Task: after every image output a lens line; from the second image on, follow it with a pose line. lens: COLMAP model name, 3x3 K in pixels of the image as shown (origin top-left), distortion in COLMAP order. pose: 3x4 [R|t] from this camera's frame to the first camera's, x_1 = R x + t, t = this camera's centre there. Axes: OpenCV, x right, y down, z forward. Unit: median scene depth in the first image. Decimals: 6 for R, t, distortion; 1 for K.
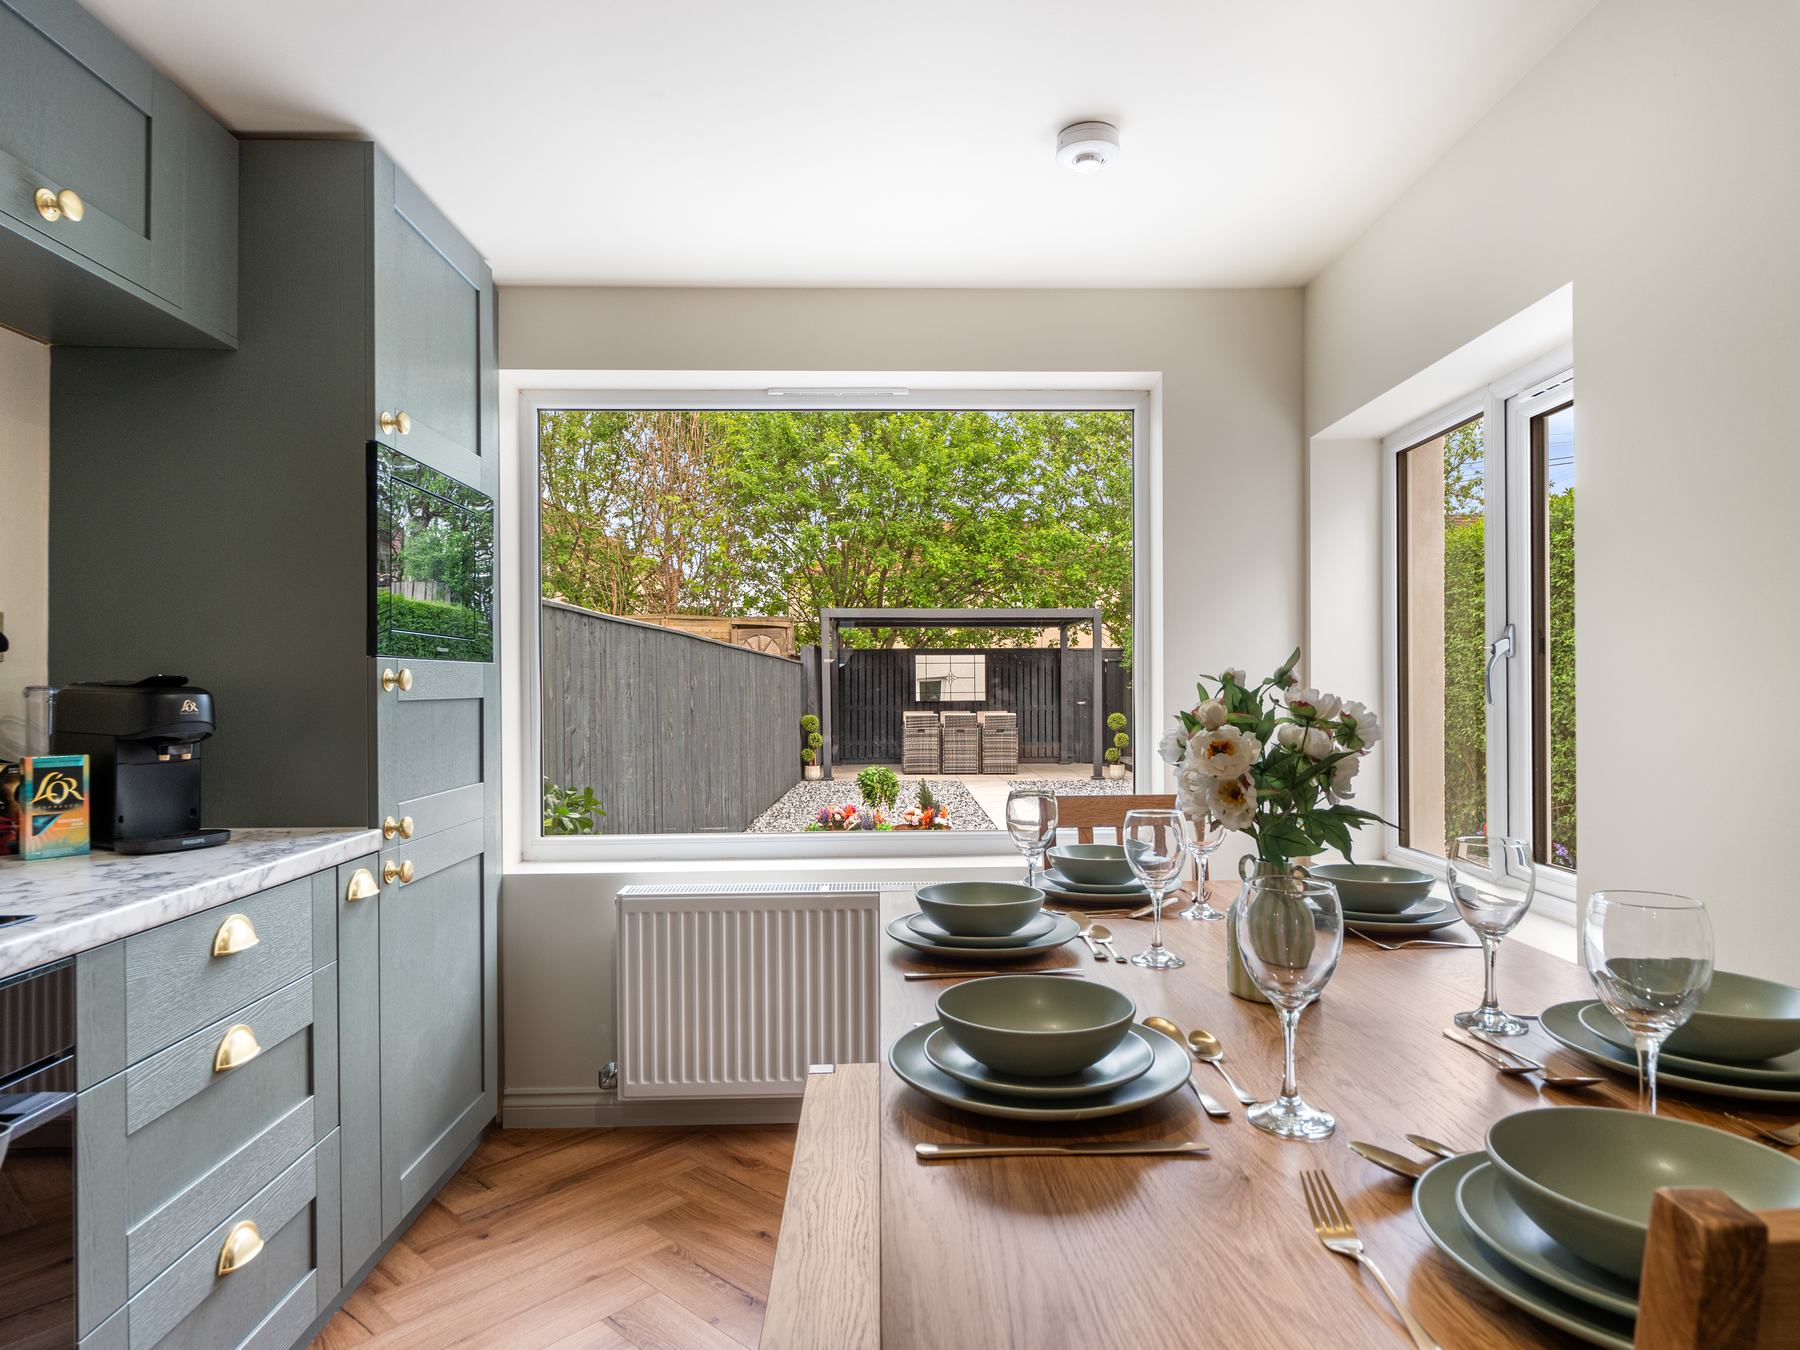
lens RADIAL K [[1053.9, 0, 900.0], [0, 1053.9, 675.0], [0, 0, 1]] dist [0.003602, 0.000577]
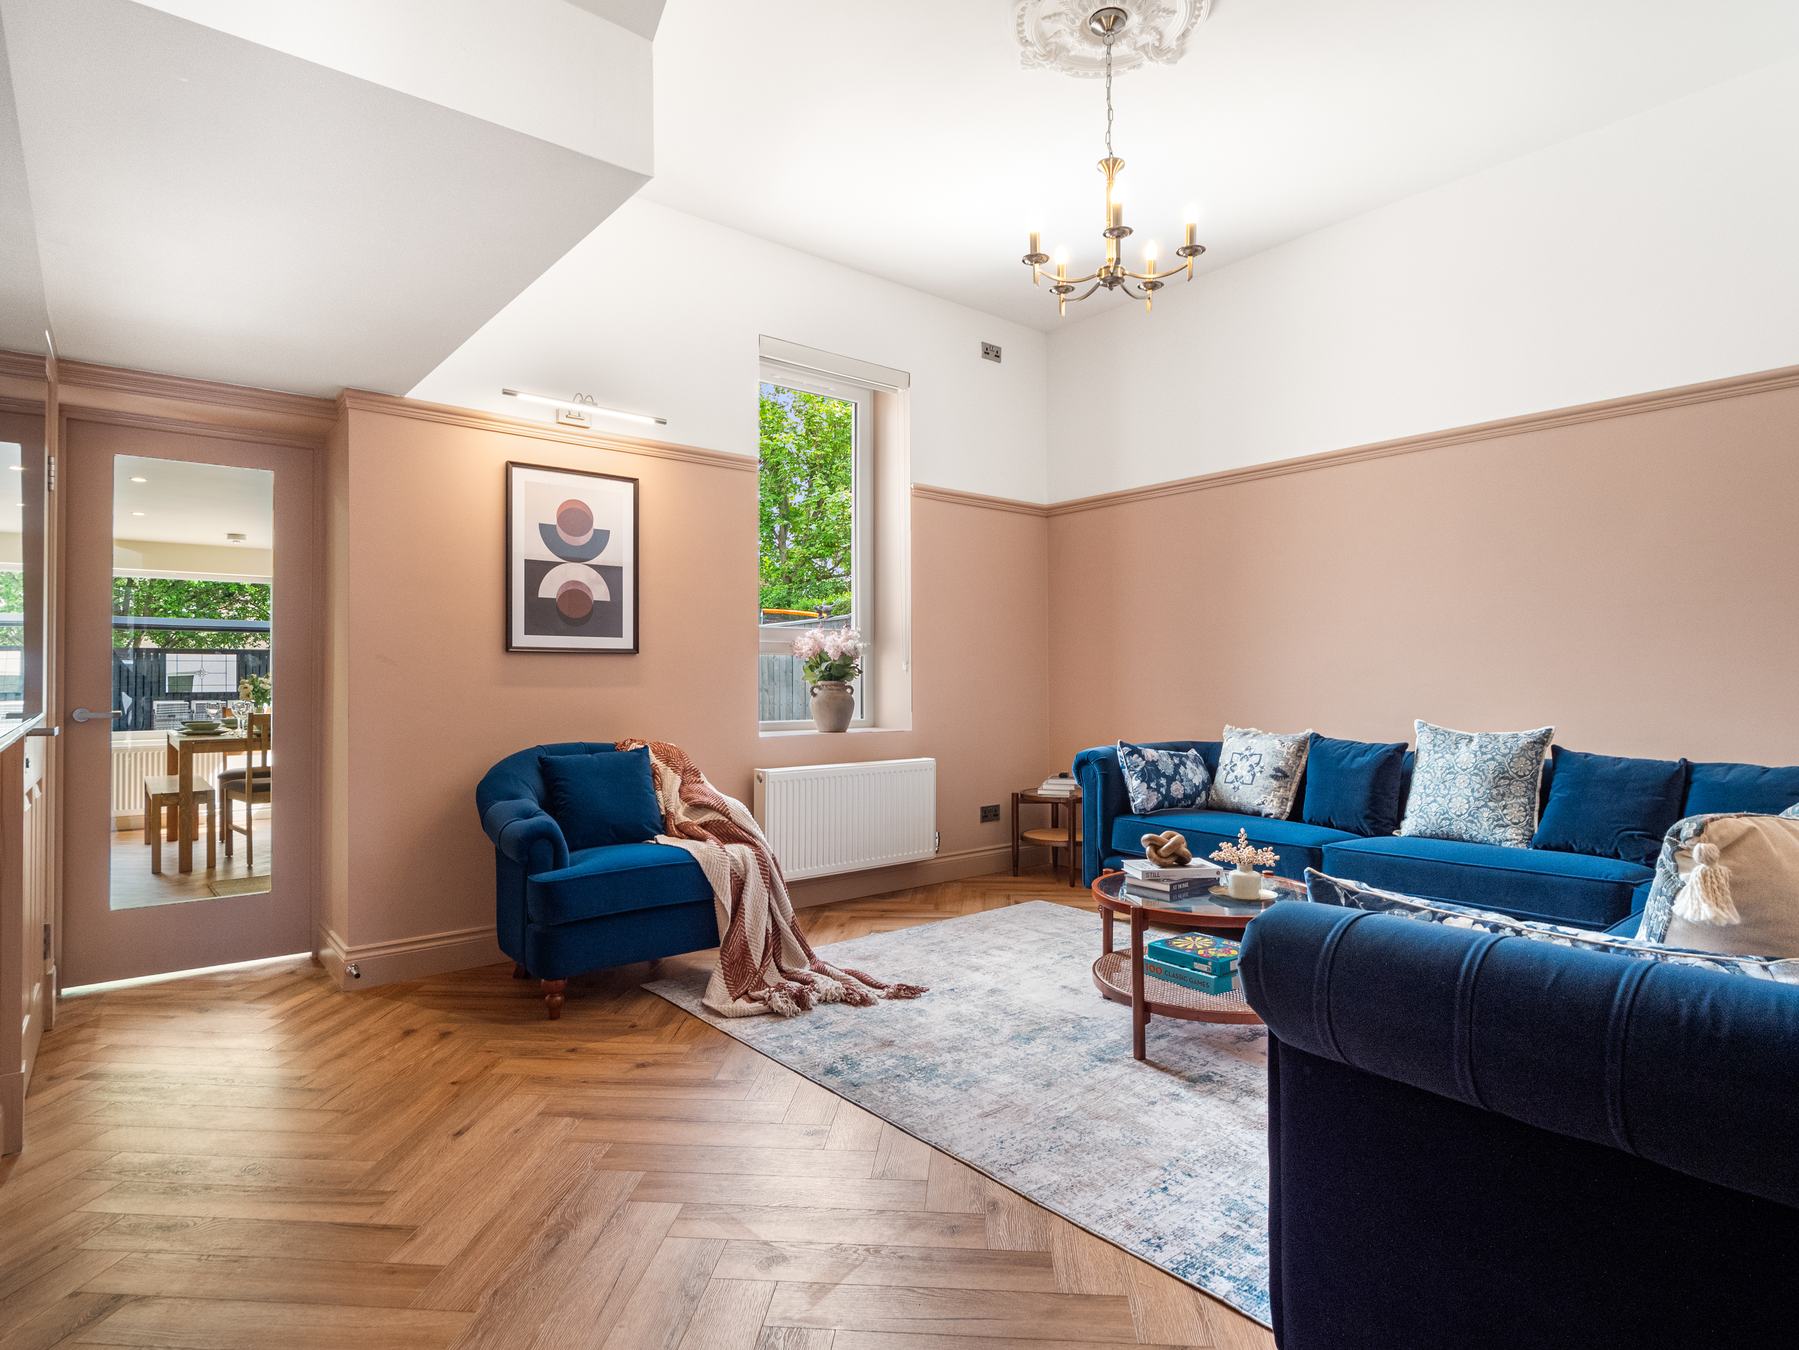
lens RADIAL K [[980.3, 0, 909.3], [0, 980.3, 656.0], [0, 0, 1]] dist [0.005317, 0.001327]
pose [[0.785866, 0.014265, 0.618232, -0.013839], [-0.004811, 0.999845, -0.016955, -0.002060], [-0.618378, 0.010350, 0.785813, -0.429683]]
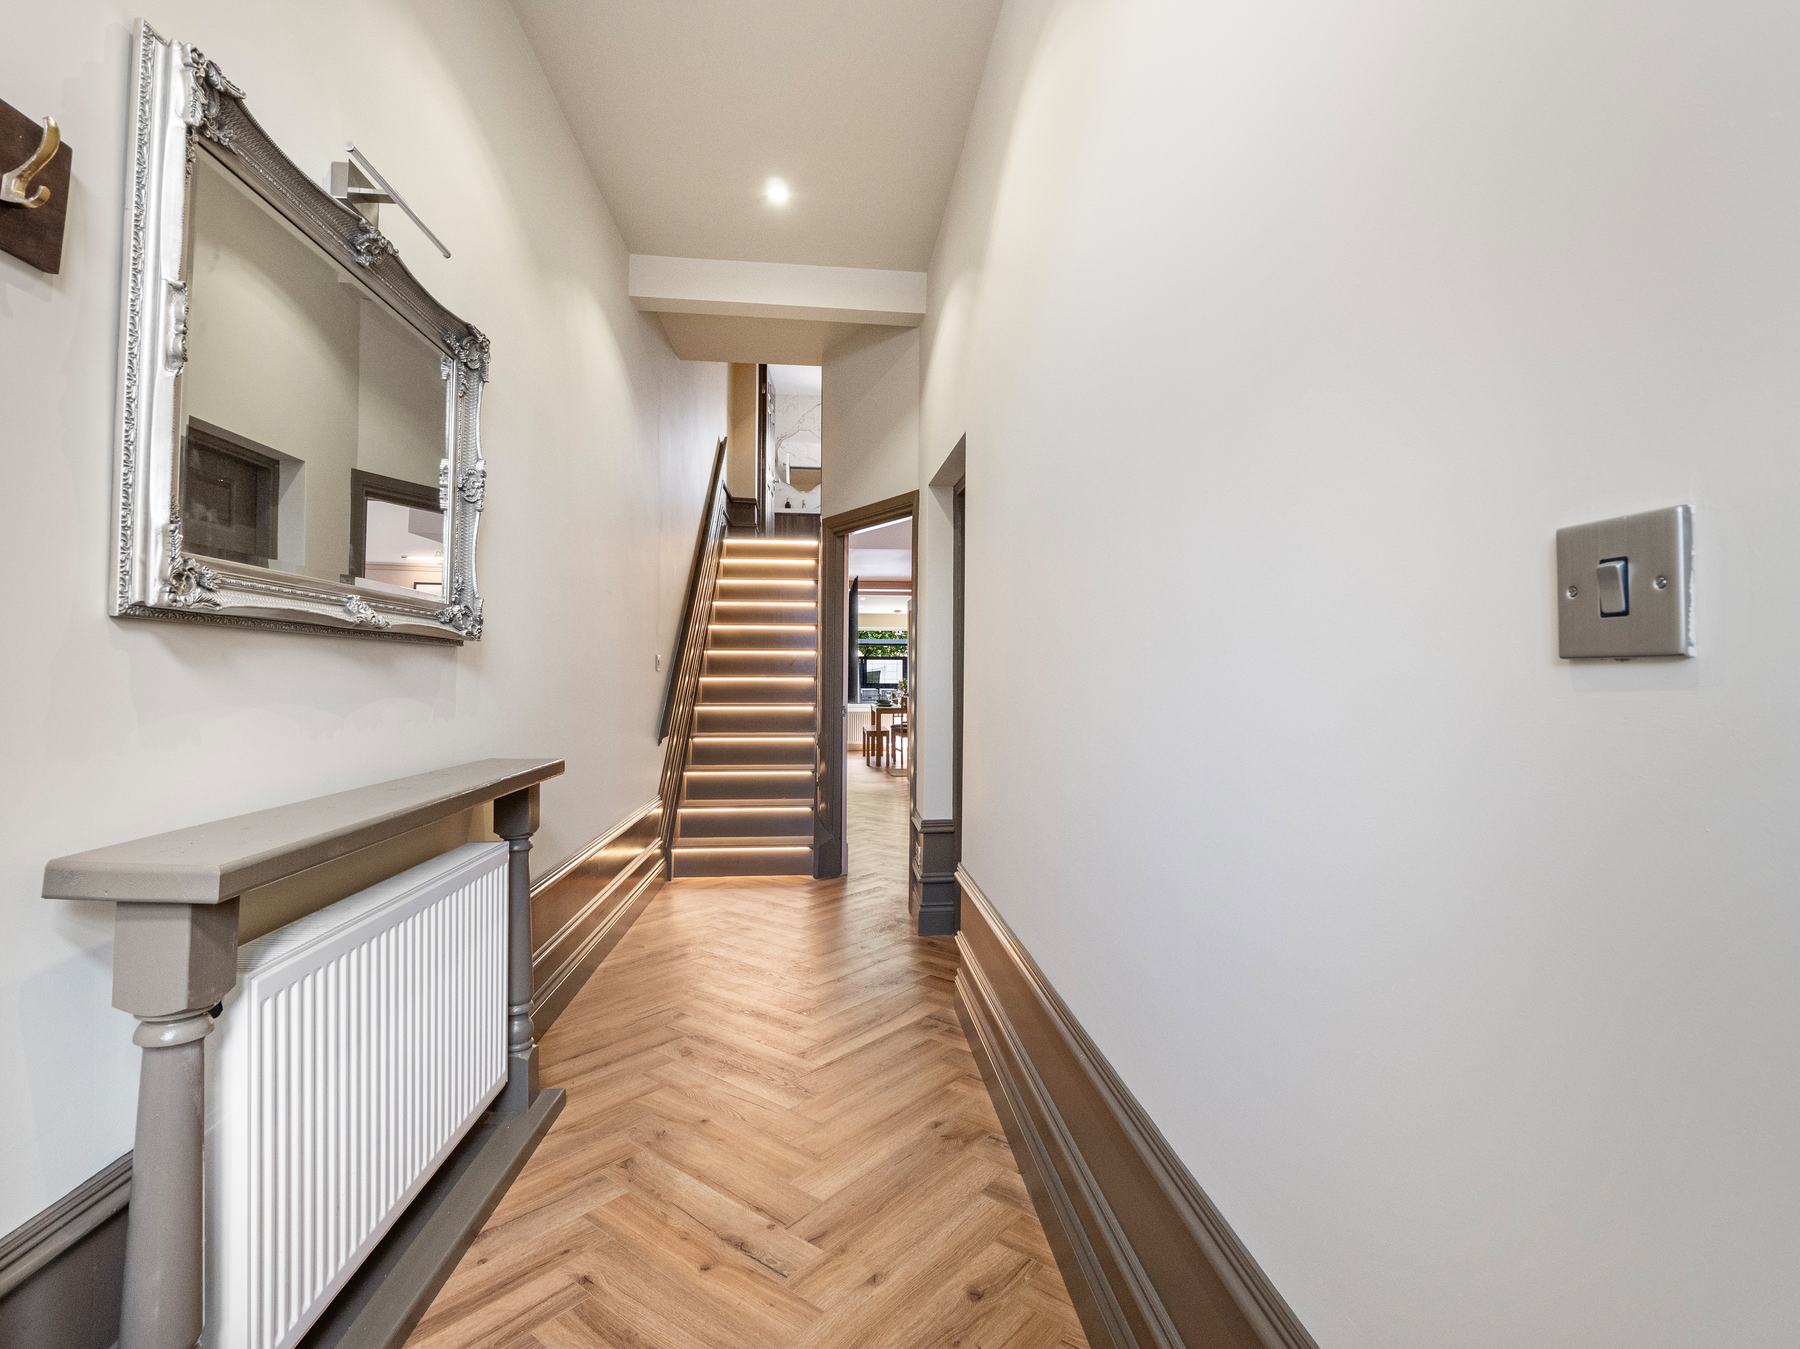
lens RADIAL K [[980.9, 0, 909.8], [0, 980.9, 655.5], [0, 0, 1]] dist [0.005317, 0.001327]
pose [[0.997635, 0.009228, 0.068116, -0.034840], [-0.008846, 0.999943, -0.005908, -0.019850], [-0.068167, 0.005291, 0.997660, -0.947366]]
